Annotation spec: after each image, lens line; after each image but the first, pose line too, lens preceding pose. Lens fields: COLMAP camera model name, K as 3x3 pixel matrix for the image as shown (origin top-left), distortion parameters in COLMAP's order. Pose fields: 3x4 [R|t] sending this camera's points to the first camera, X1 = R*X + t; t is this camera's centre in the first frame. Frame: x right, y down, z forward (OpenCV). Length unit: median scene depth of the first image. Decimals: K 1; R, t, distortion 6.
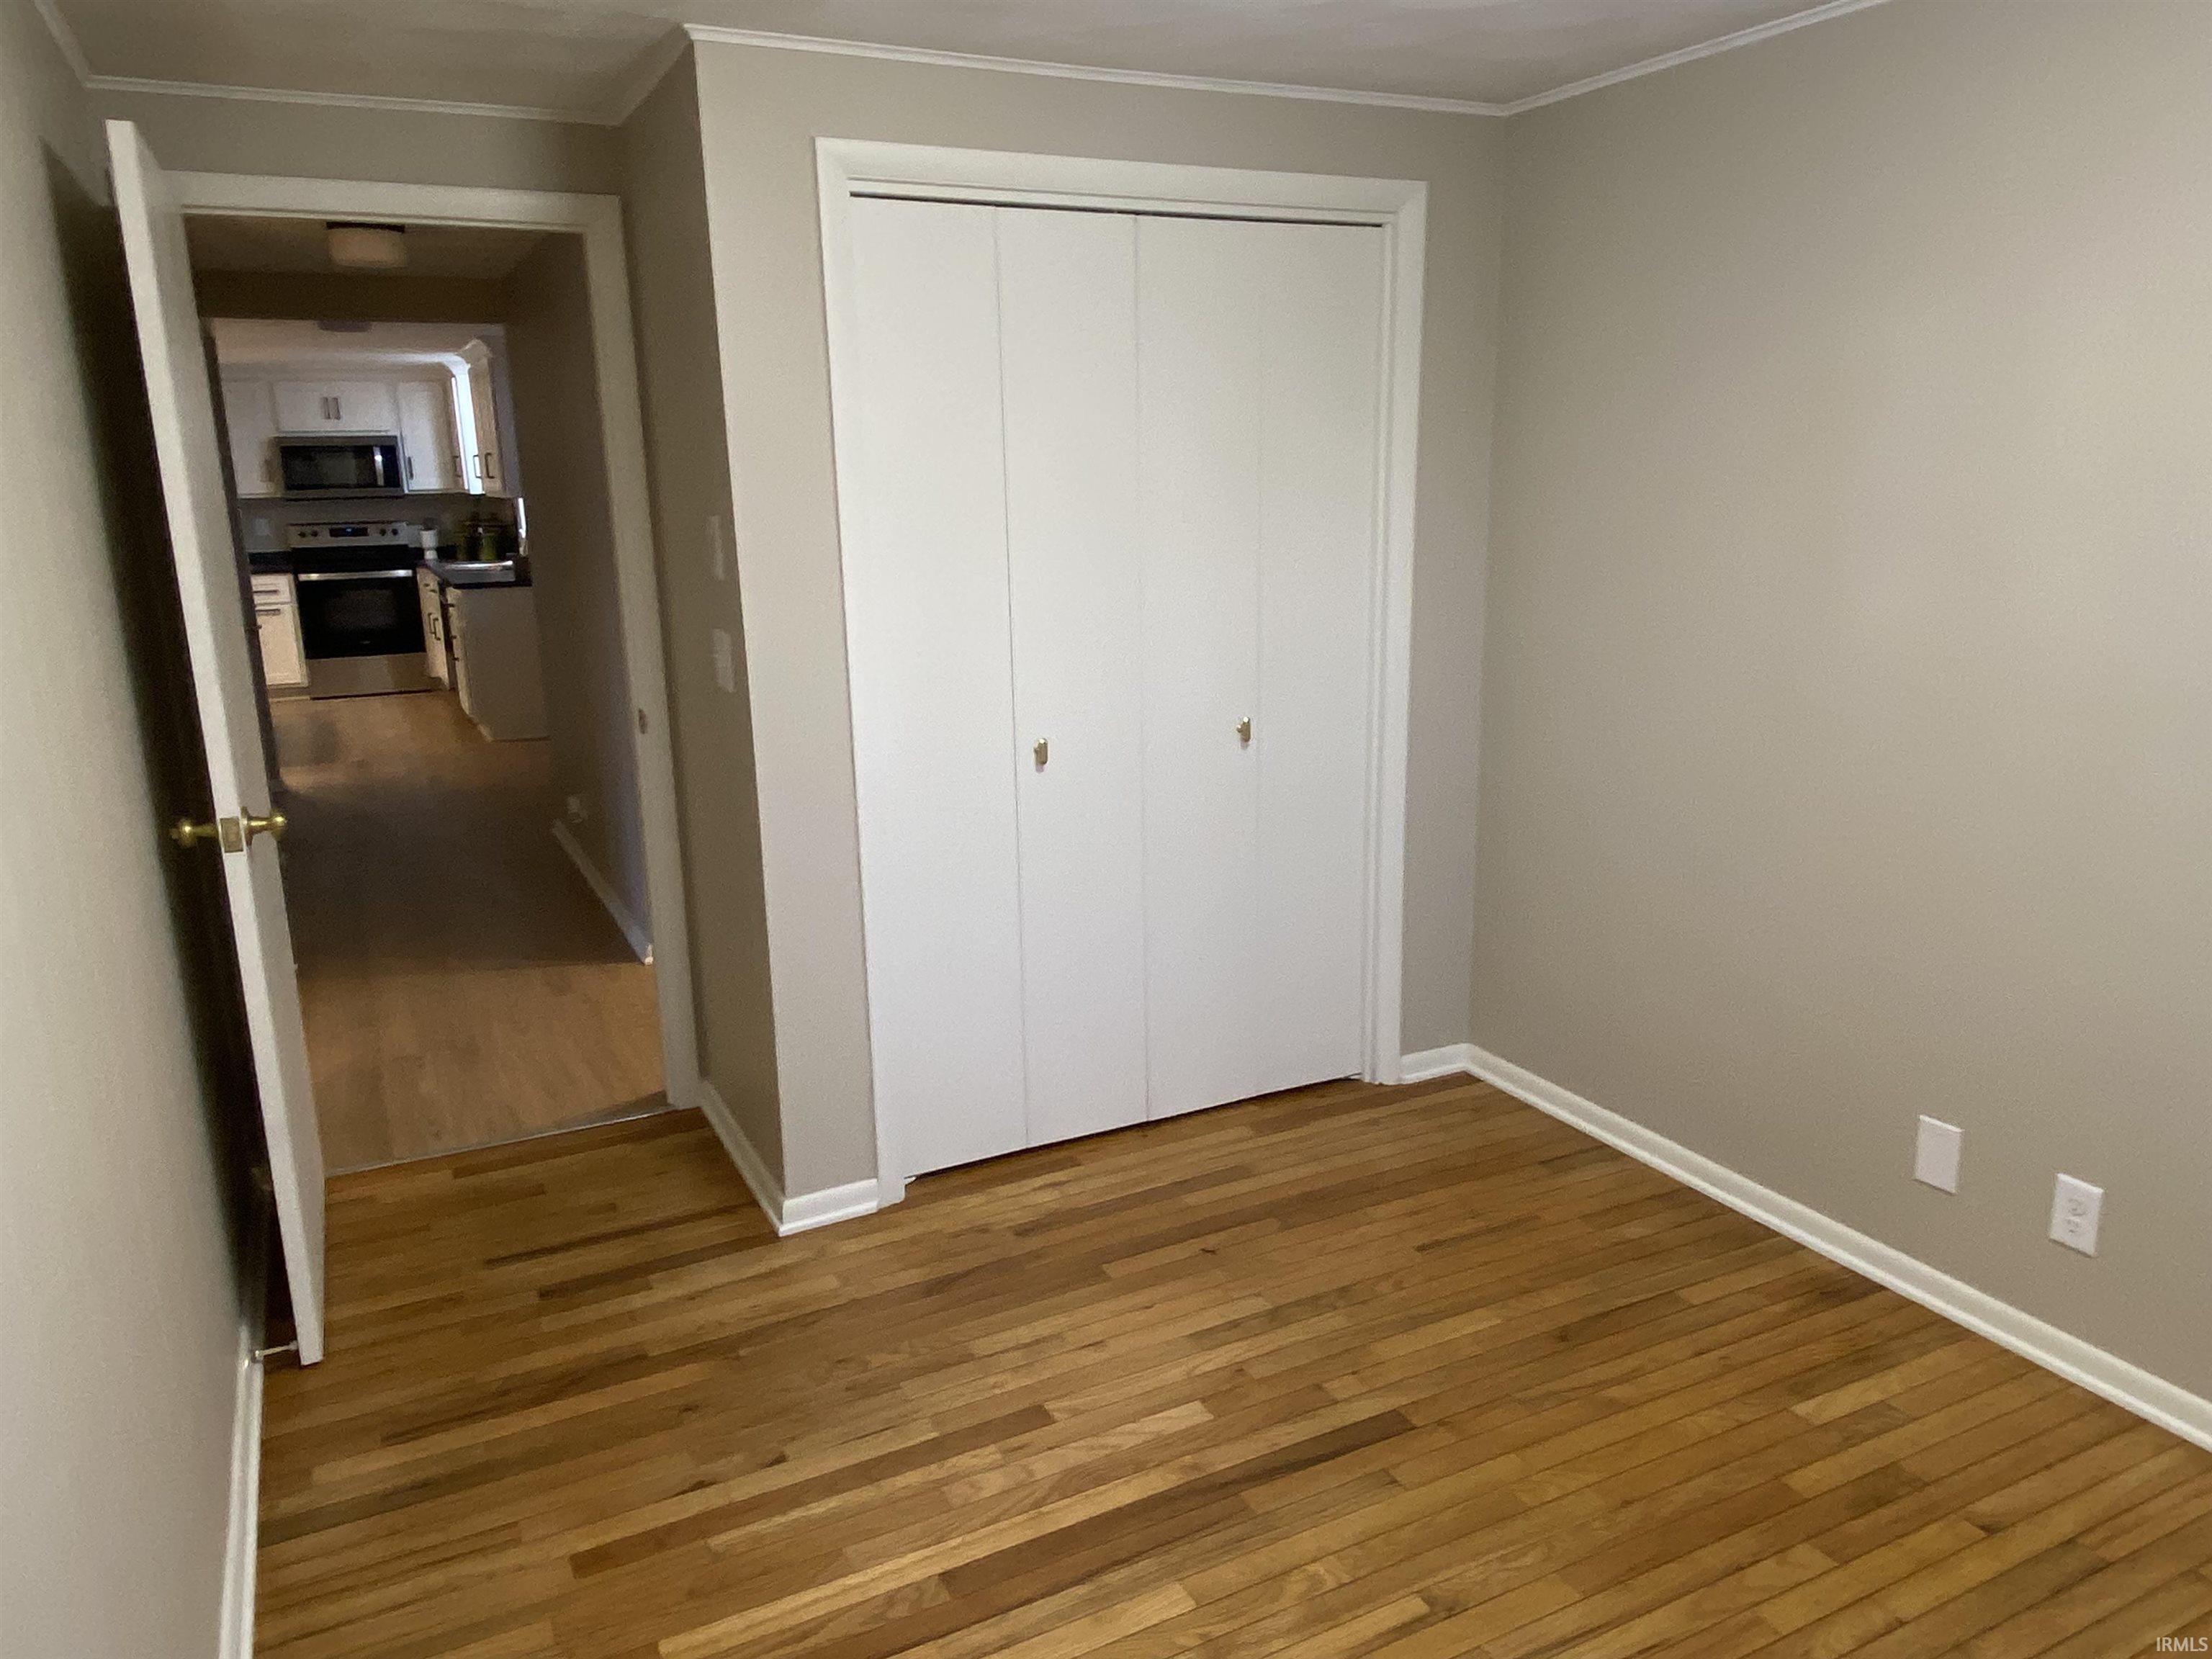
lens RADIAL K [[1538.3, 0, 1106.0], [0, 1538.3, 829.5], [0, 0, 1]] dist [-0.001280, -0.000159]
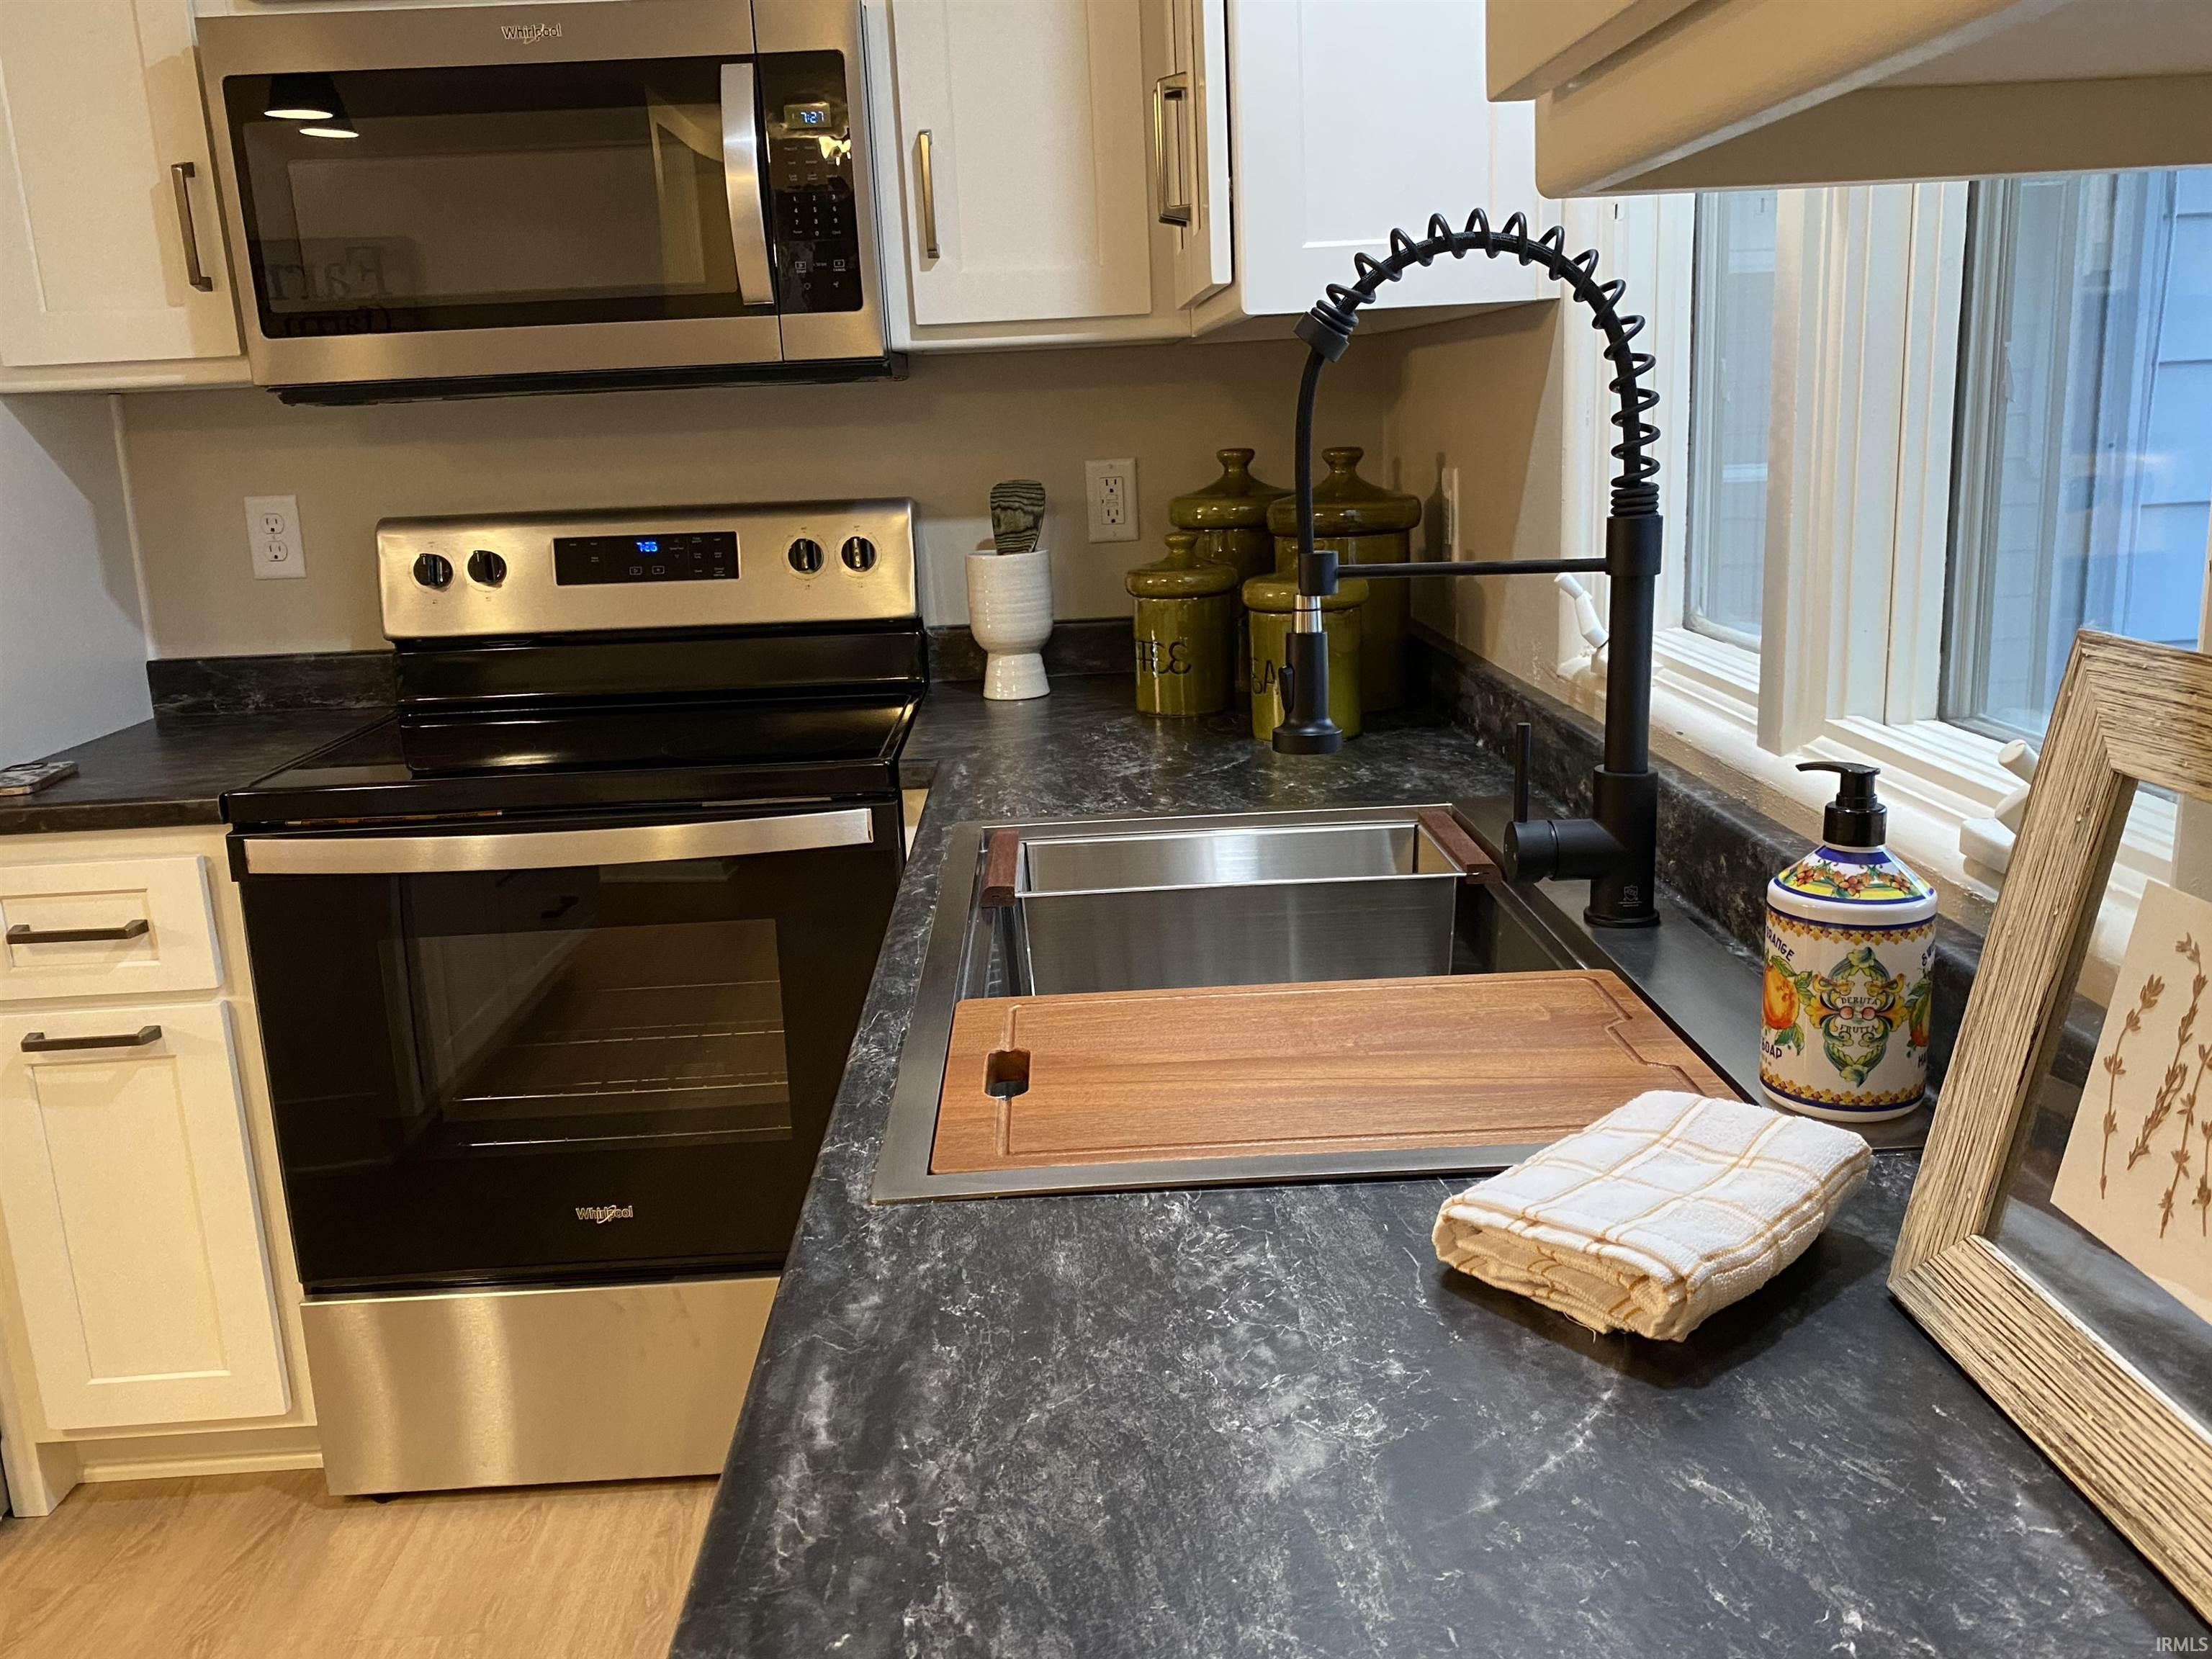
lens RADIAL K [[1791.6, 0, 1106.0], [0, 1791.6, 829.5], [0, 0, 1]] dist [-0.007924, -0.004191]
pose [[0.906789, 0.079143, -0.414091, -0.344317], [-0.075534, 0.996827, 0.025112, -0.170792], [0.414764, 0.008507, 0.909889, 0.824458]]
